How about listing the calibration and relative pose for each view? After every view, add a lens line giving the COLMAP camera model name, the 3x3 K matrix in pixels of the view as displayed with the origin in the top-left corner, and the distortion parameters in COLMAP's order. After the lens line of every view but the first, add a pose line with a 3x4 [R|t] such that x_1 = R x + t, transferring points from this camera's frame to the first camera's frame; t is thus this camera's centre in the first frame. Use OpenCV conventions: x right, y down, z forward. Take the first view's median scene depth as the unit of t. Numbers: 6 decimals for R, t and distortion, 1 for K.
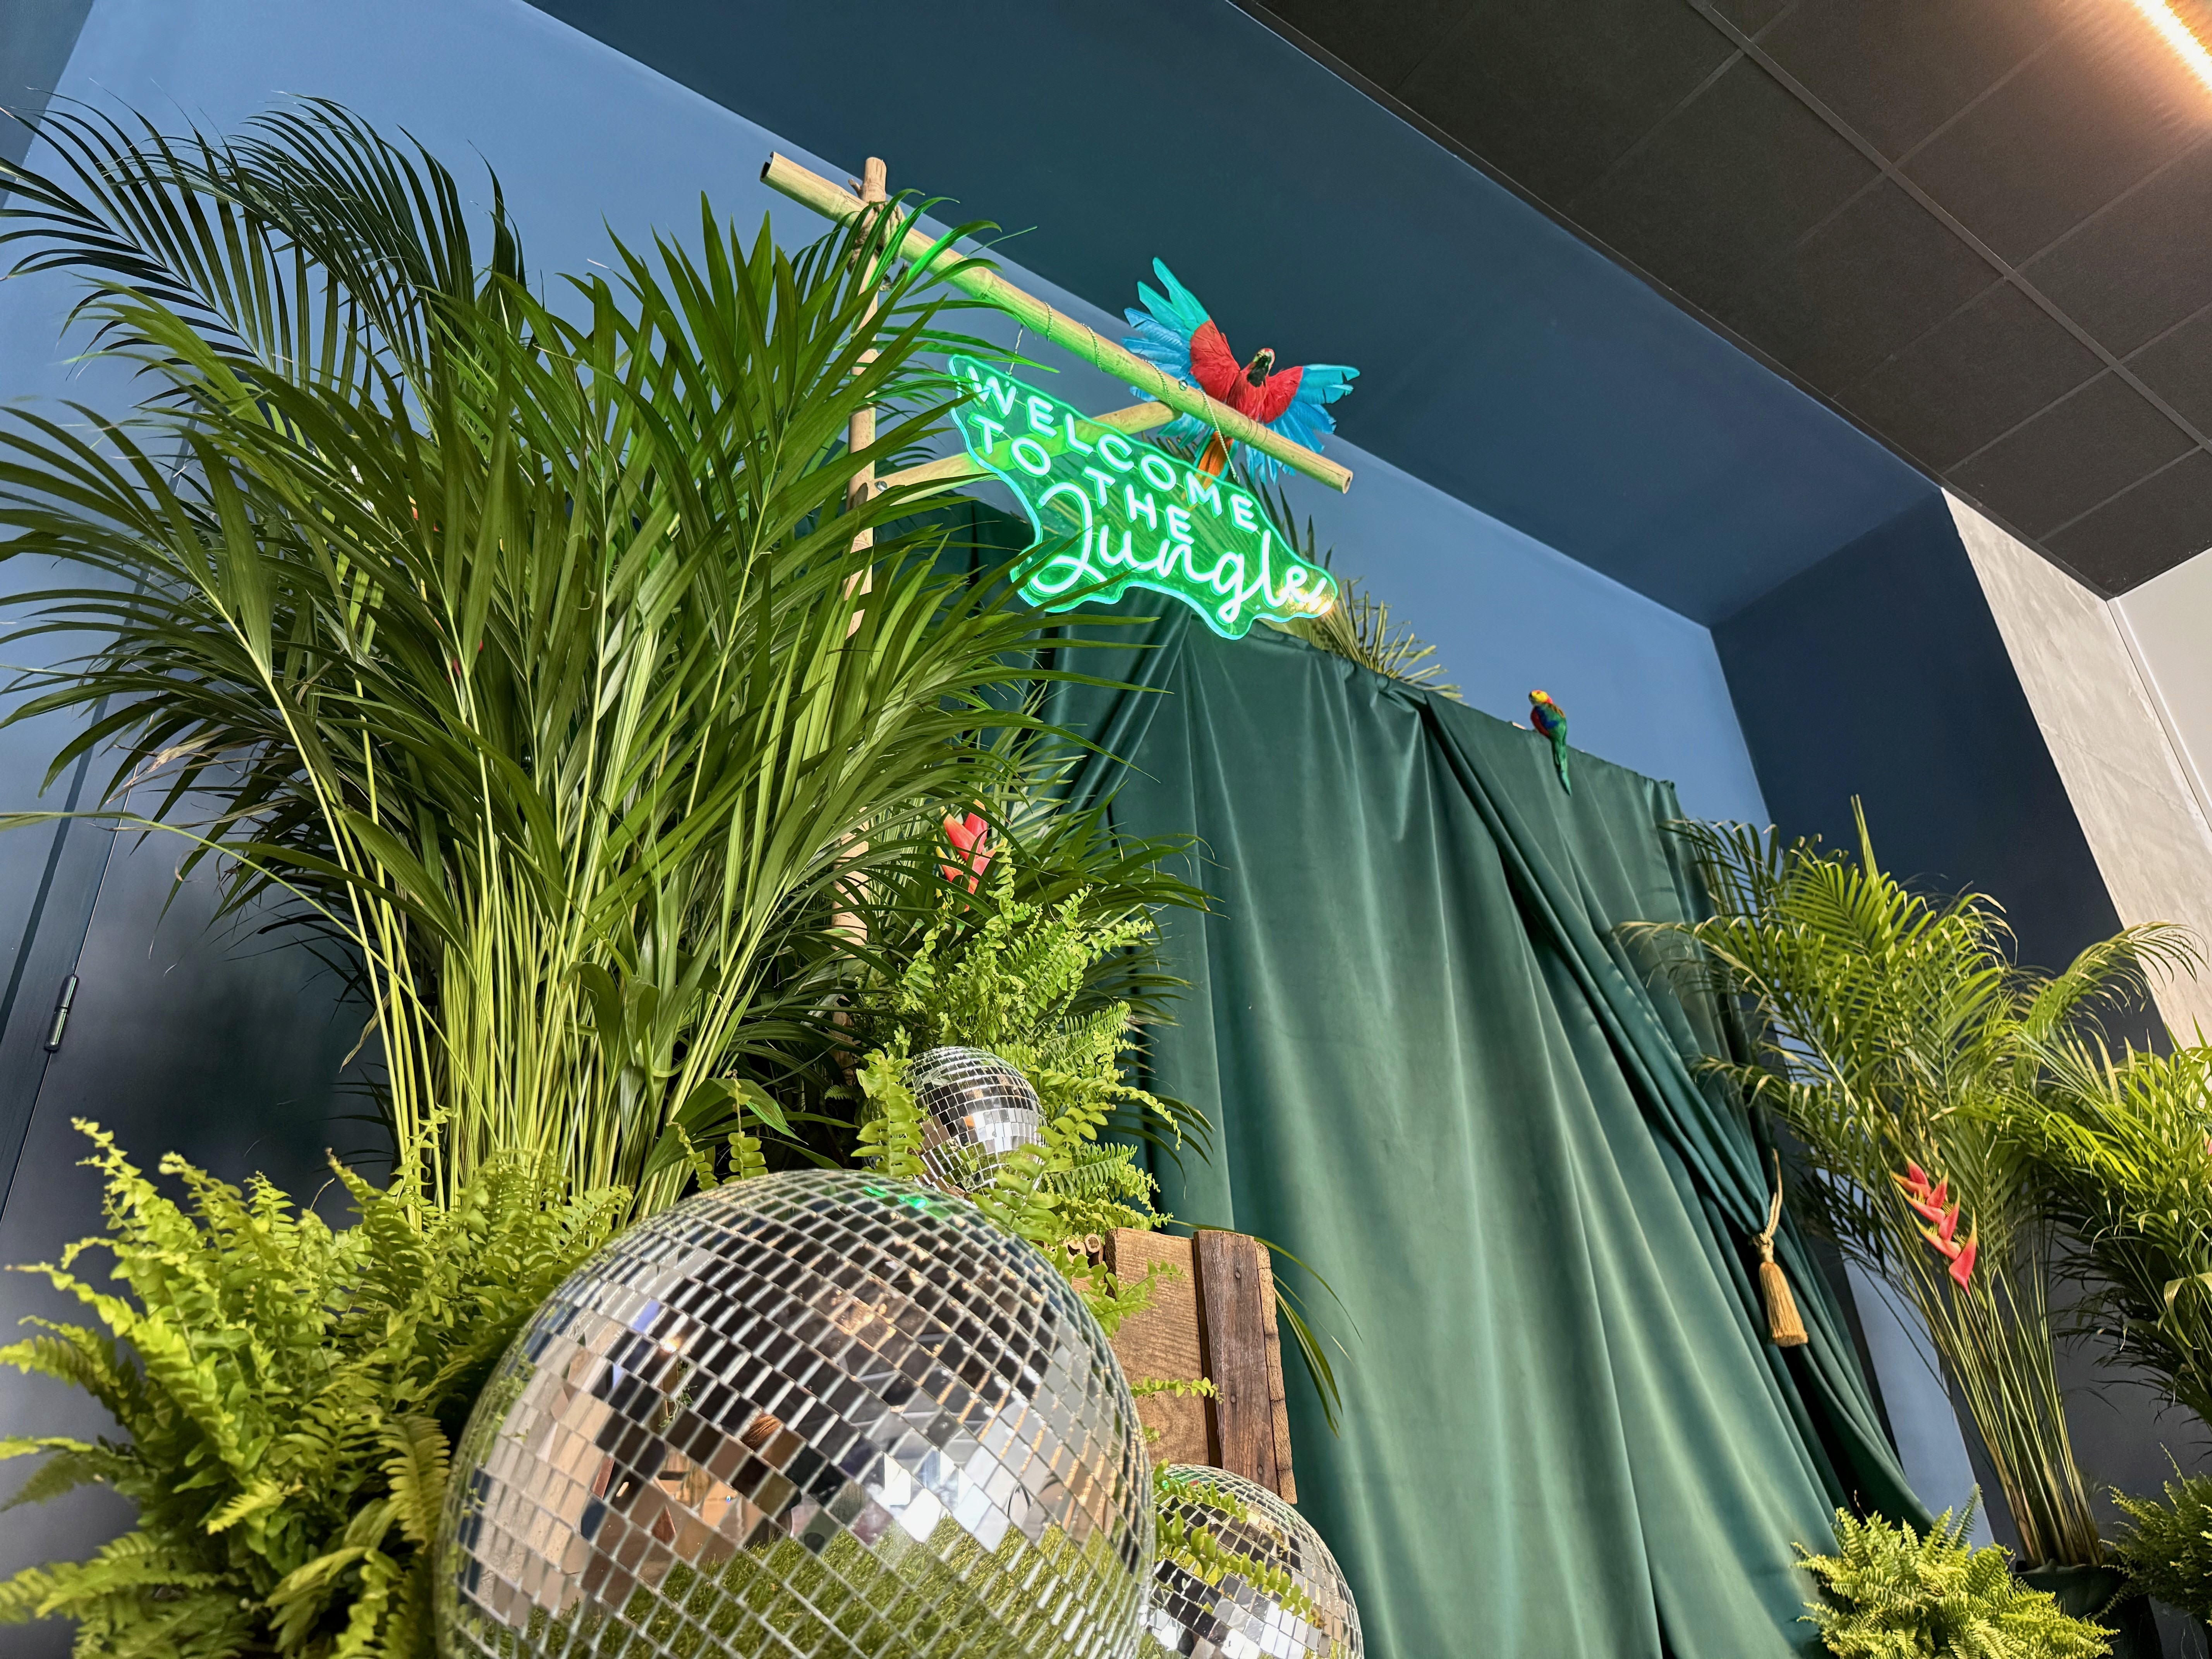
lens RADIAL K [[1586.0, 0, 1106.0], [0, 1586.0, 829.5], [0, 0, 1]] dist [0.000629, -0.001080]
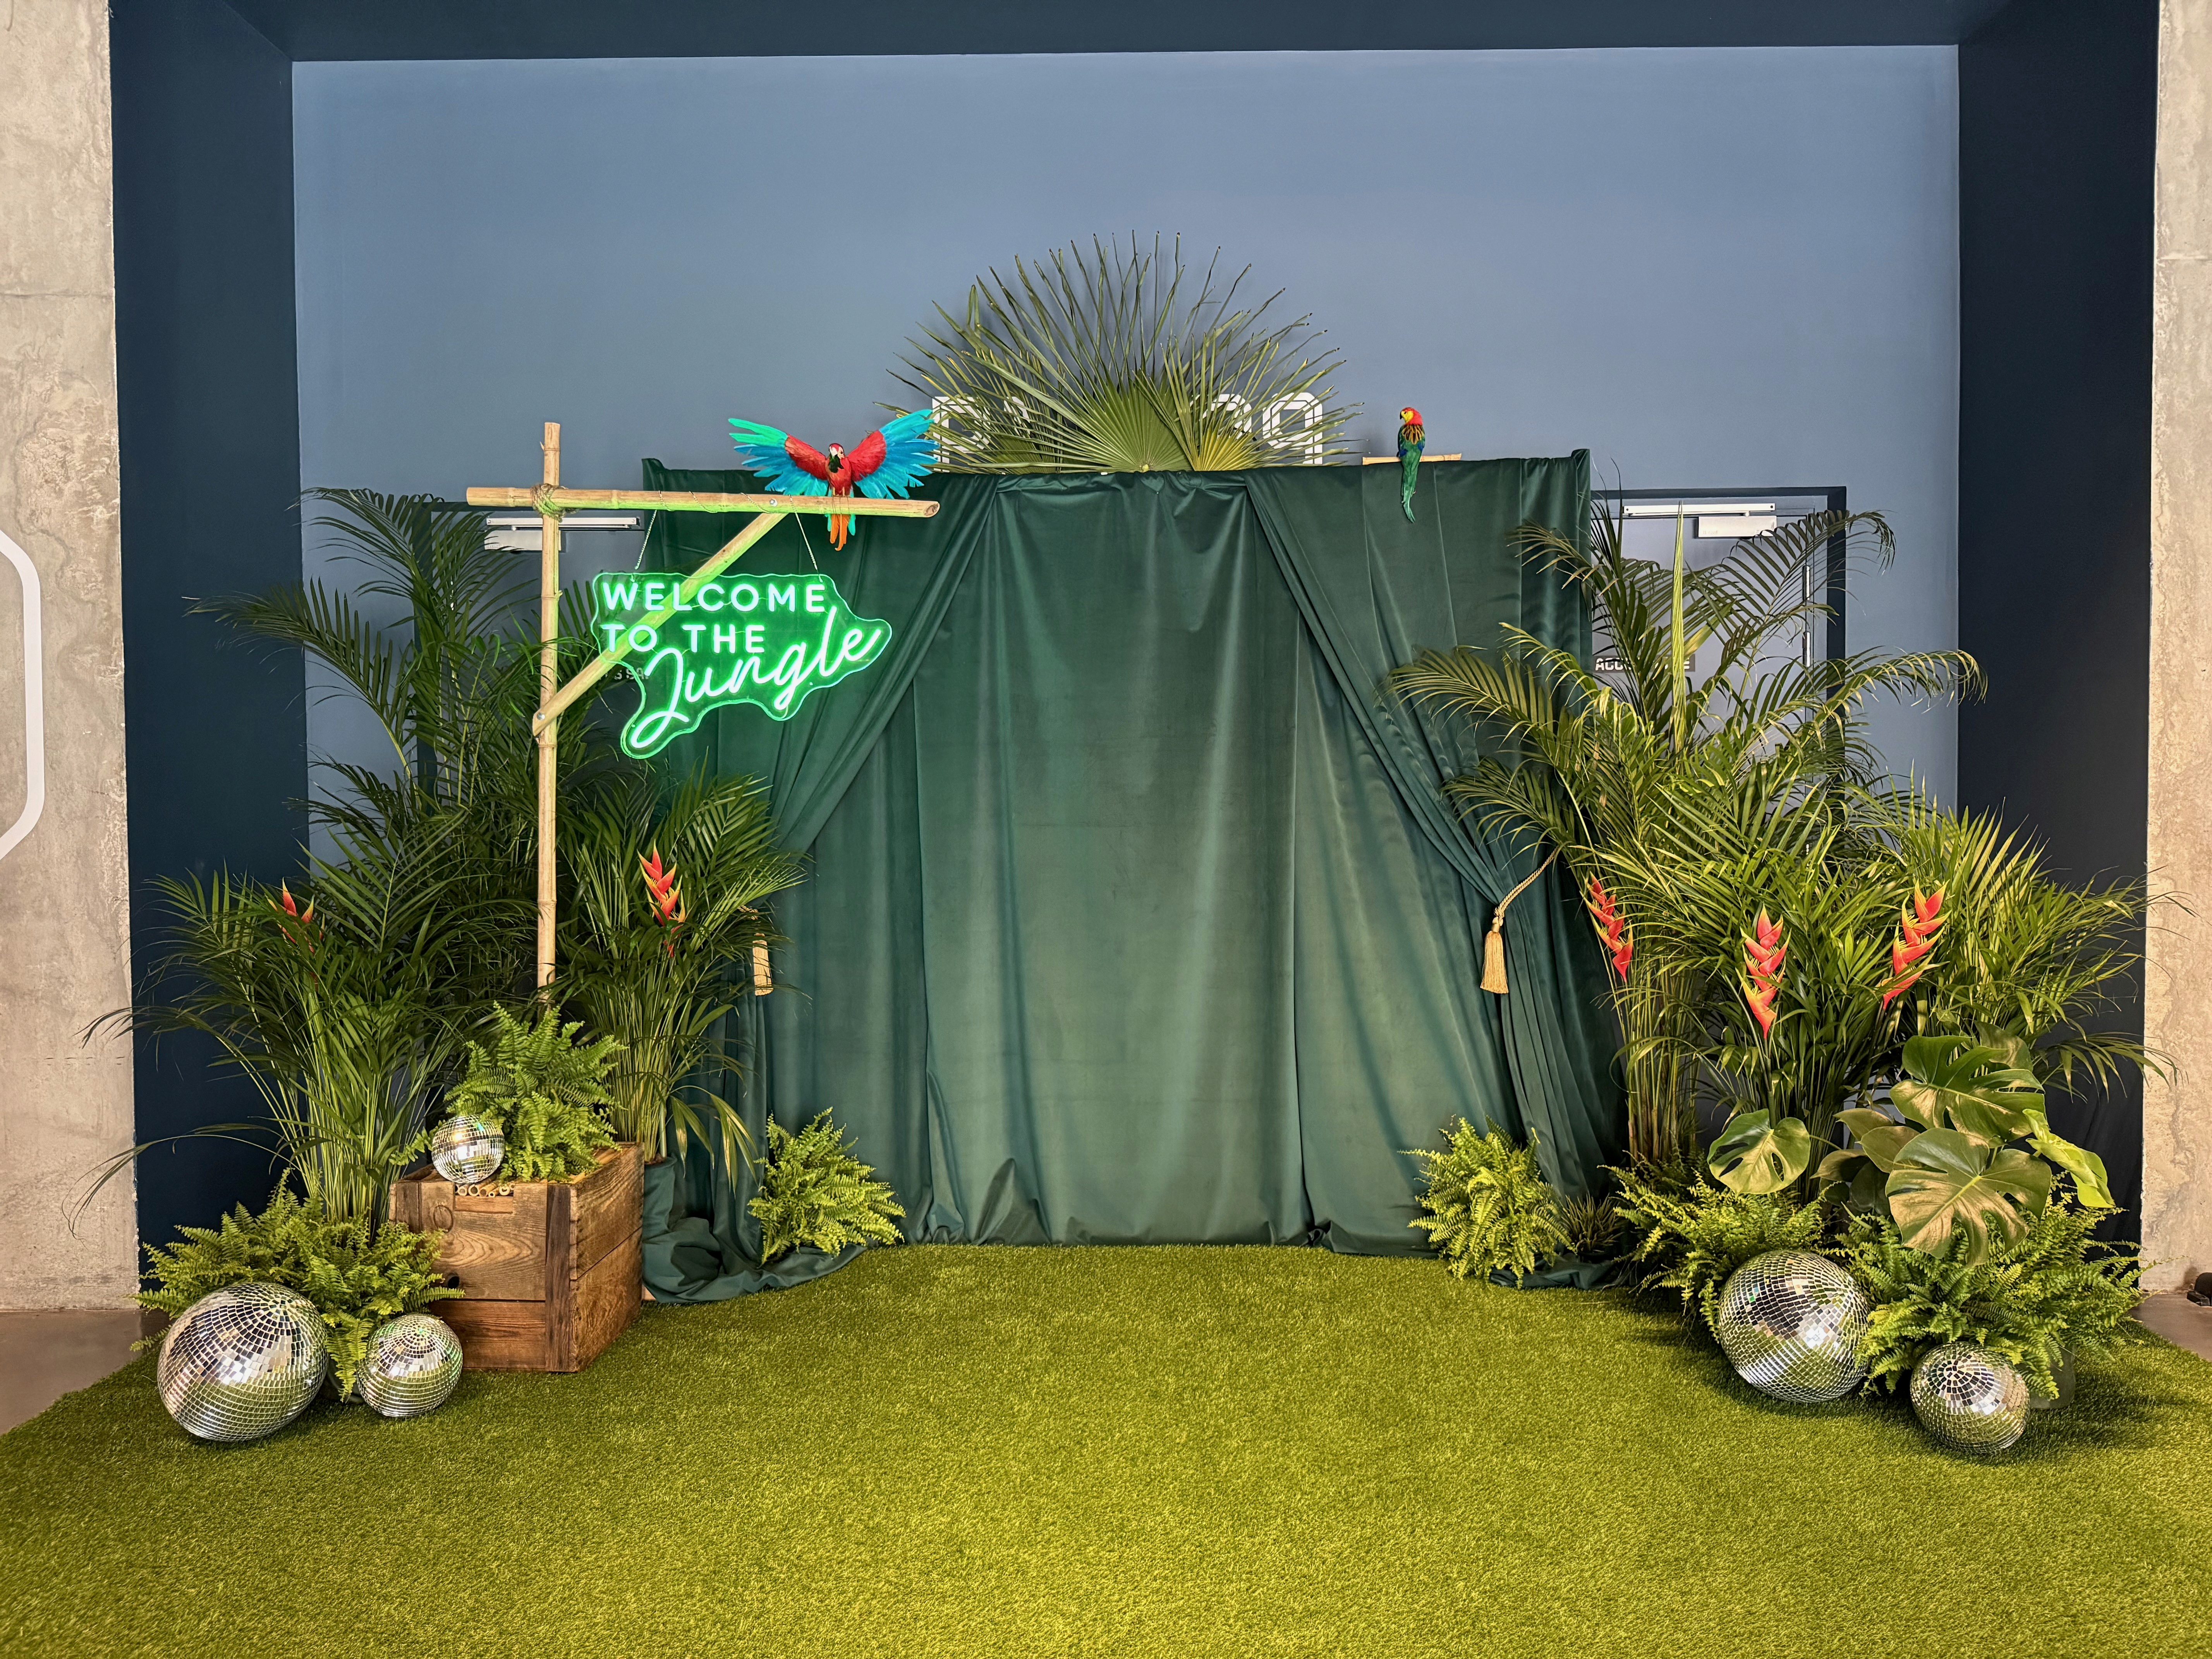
lens RADIAL K [[1586.0, 0, 1106.0], [0, 1586.0, 829.5], [0, 0, 1]] dist [0.000629, -0.001080]
pose [[0.823725, 0.059712, -0.563837, 1.271767], [0.254688, 0.849499, 0.462045, -0.690440], [0.506569, -0.524200, 0.684545, -0.006870]]
